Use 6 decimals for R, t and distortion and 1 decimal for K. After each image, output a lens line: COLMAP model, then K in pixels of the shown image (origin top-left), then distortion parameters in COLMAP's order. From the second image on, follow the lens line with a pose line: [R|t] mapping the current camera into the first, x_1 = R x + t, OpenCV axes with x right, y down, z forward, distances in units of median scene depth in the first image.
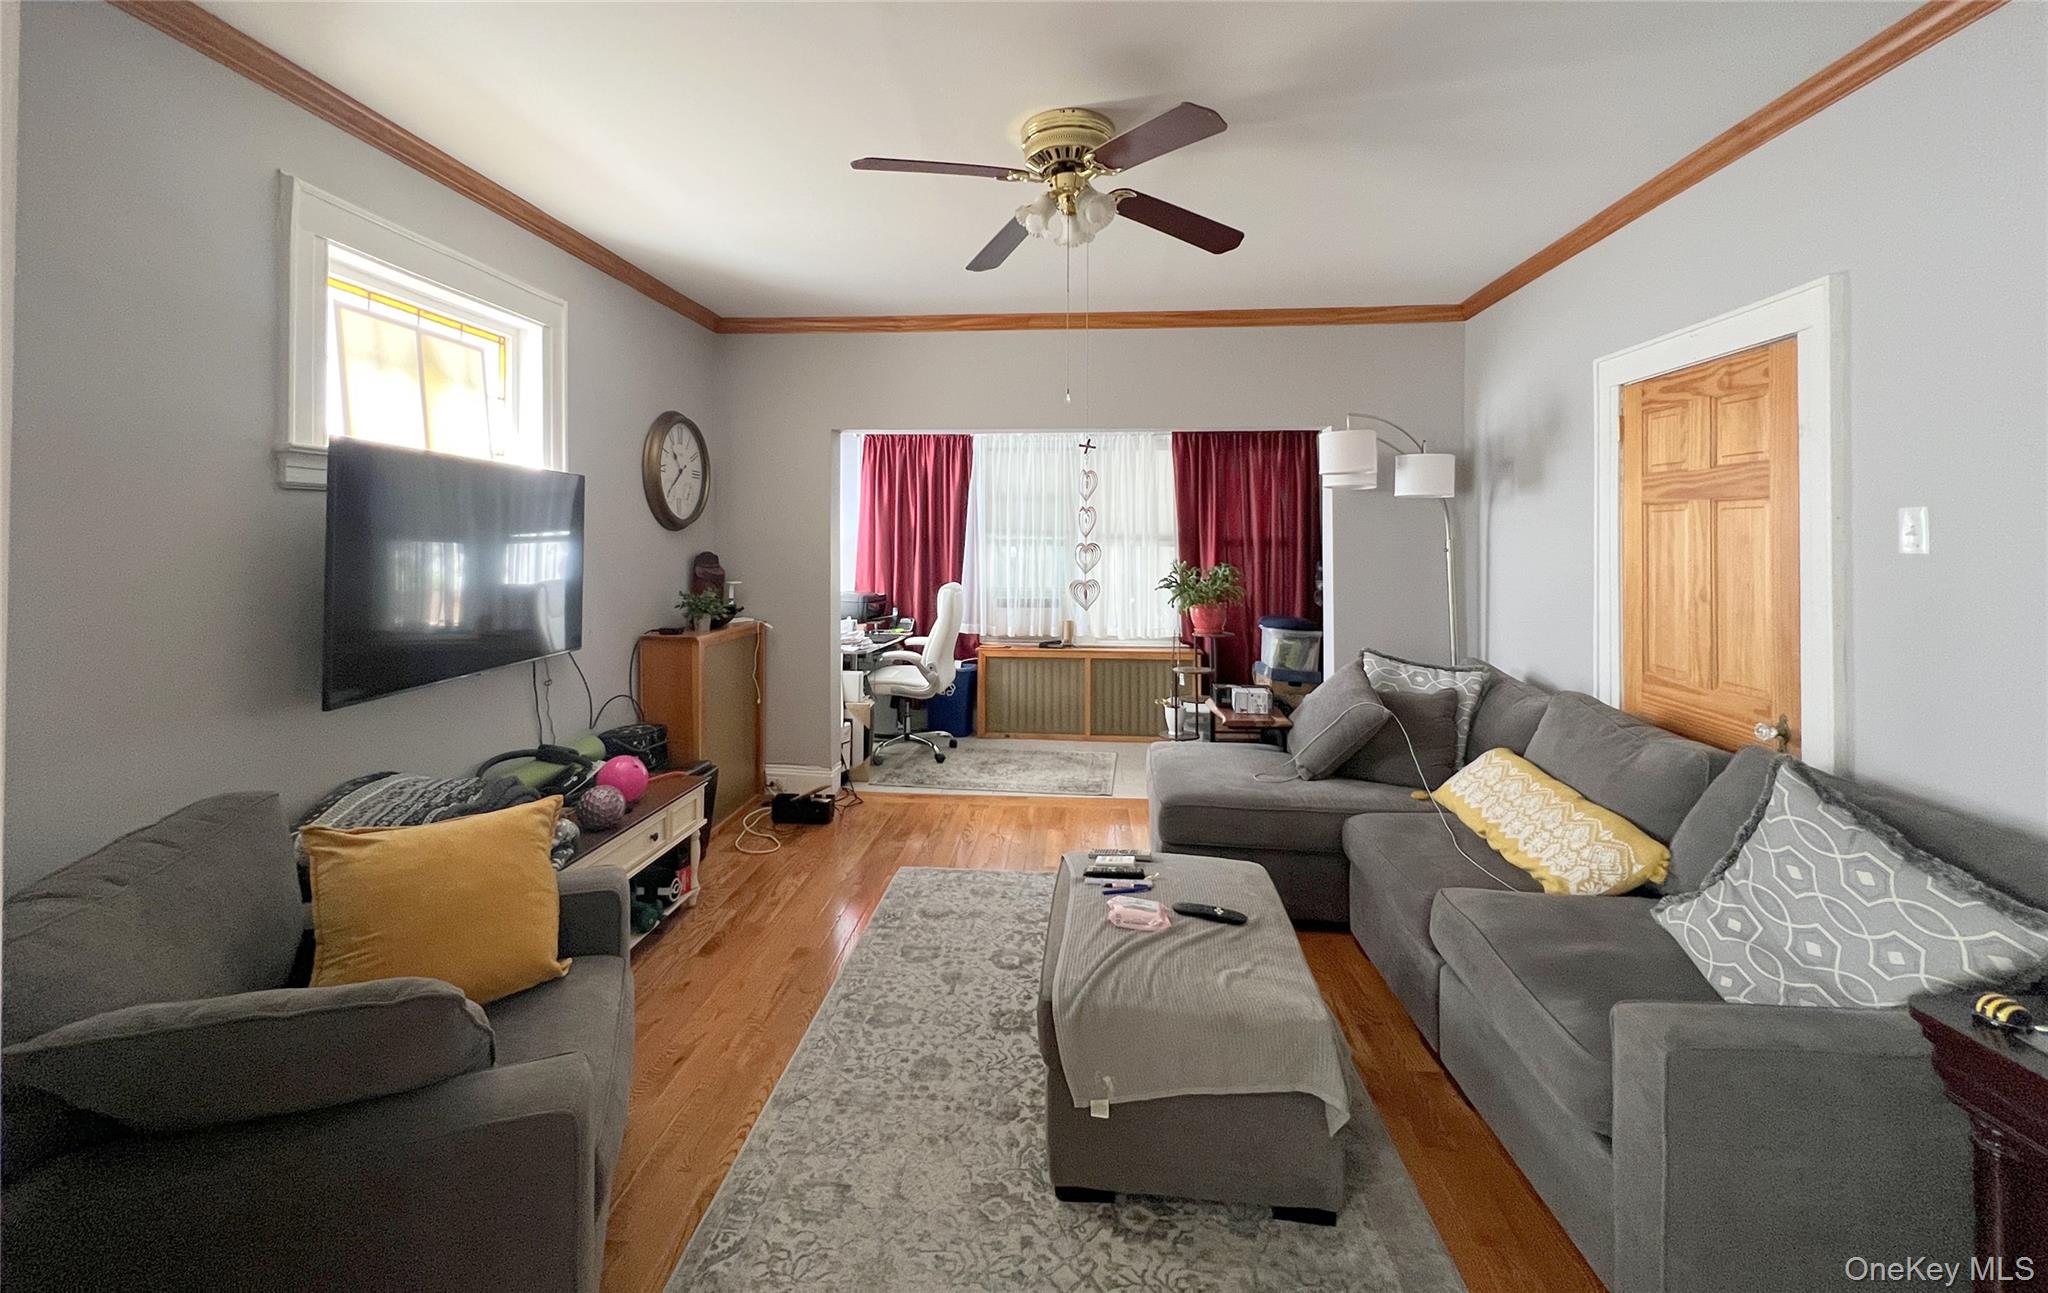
lens RADIAL K [[883.6, 0, 1016.9], [0, 883.6, 527.5], [0, 0, 1]] dist [-0.018063, 0.000532]
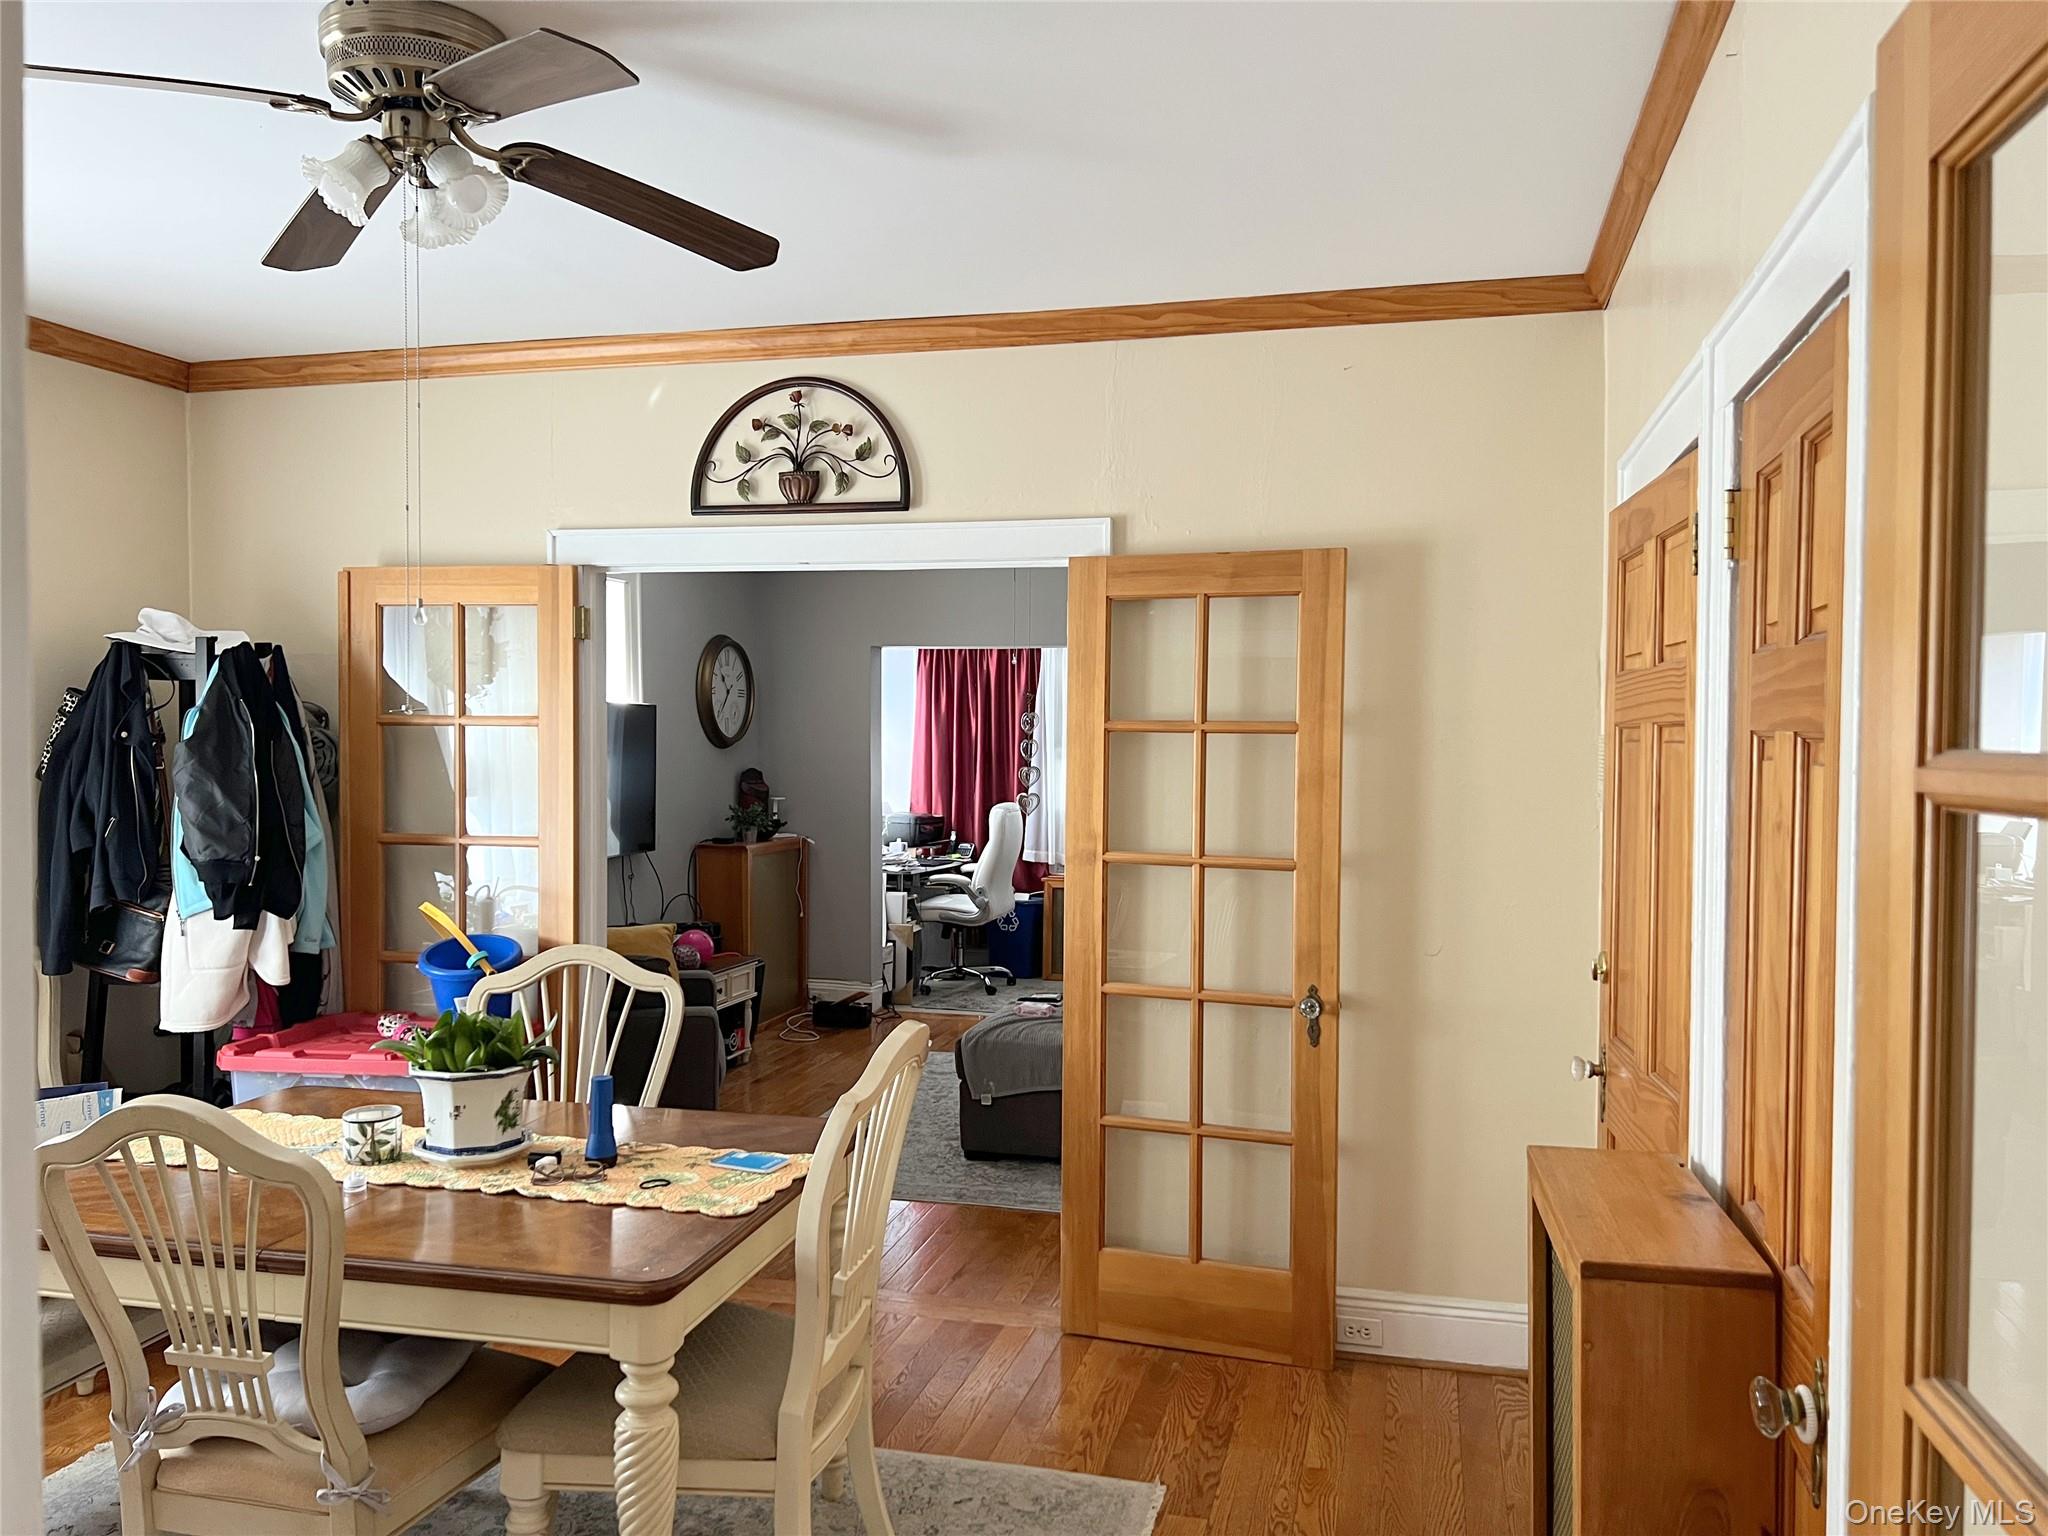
lens RADIAL K [[1525.9, 0, 1029.3], [0, 1525.9, 781.9], [0, 0, 1]] dist [0.050657, -0.035644]
pose [[0.989614, 0.010441, -0.143371, 0.296206], [-0.004689, 0.999173, 0.040396, -0.039729], [0.143674, -0.039304, 0.988844, -0.949443]]
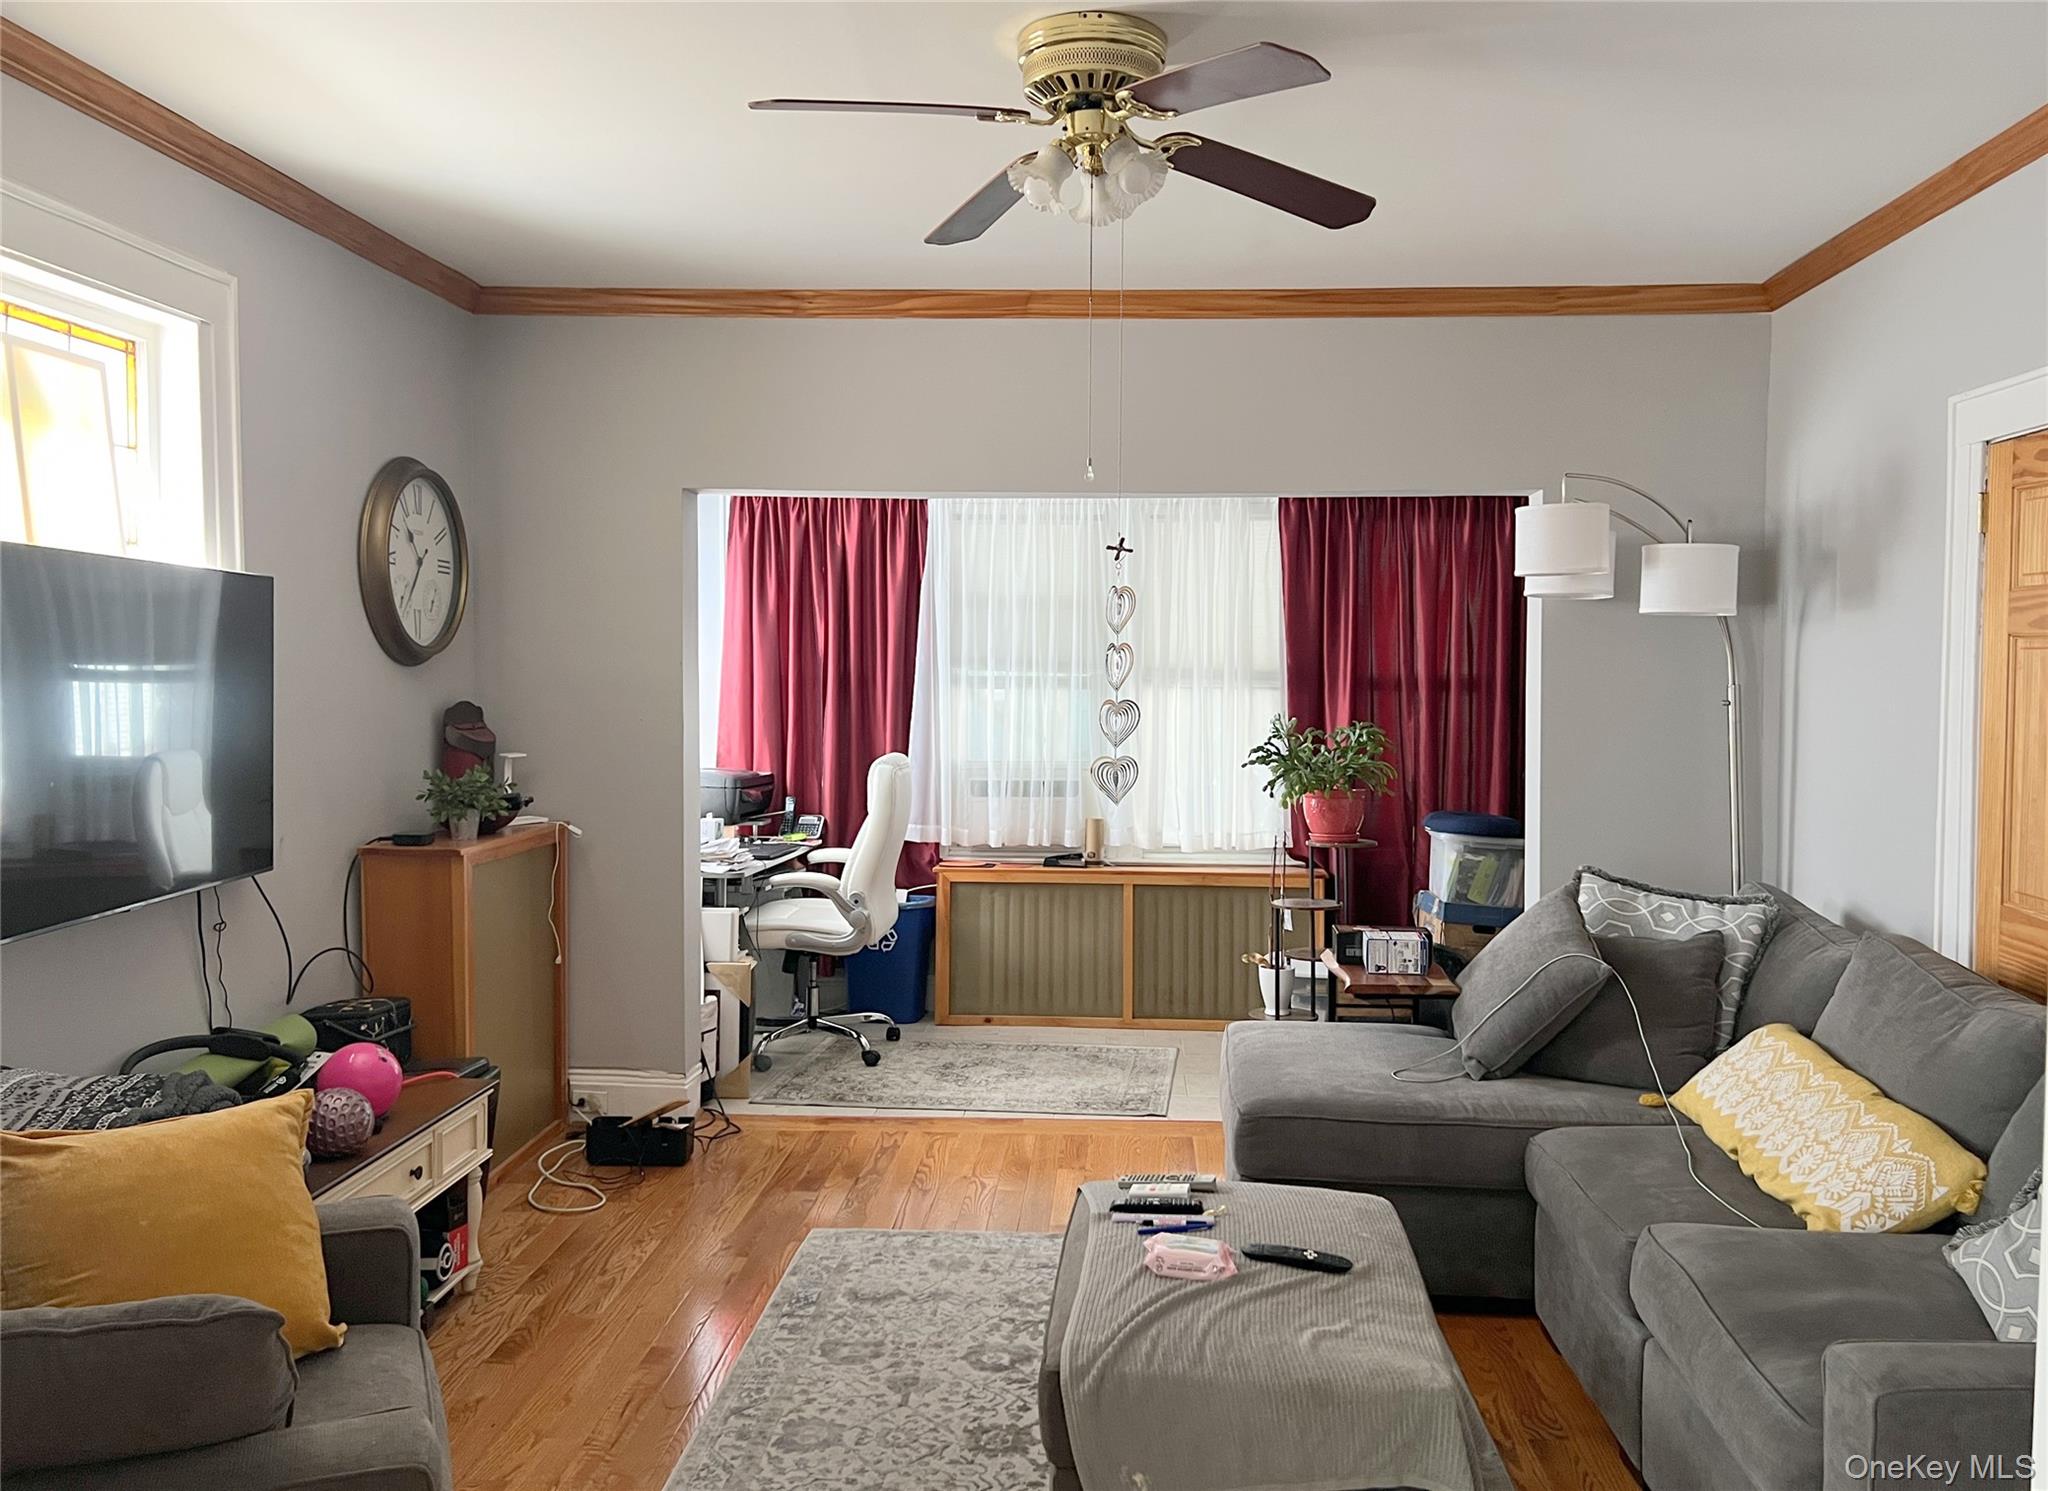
lens RADIAL K [[1682.6, 0, 1080.6], [0, 1682.6, 717.7], [0, 0, 1]] dist [0.039203, -0.038948]
pose [[0.998918, 0.002182, 0.046458, -0.003364], [-0.004265, 0.998988, 0.044783, -0.017178], [-0.046313, -0.044932, 0.997916, -0.156162]]
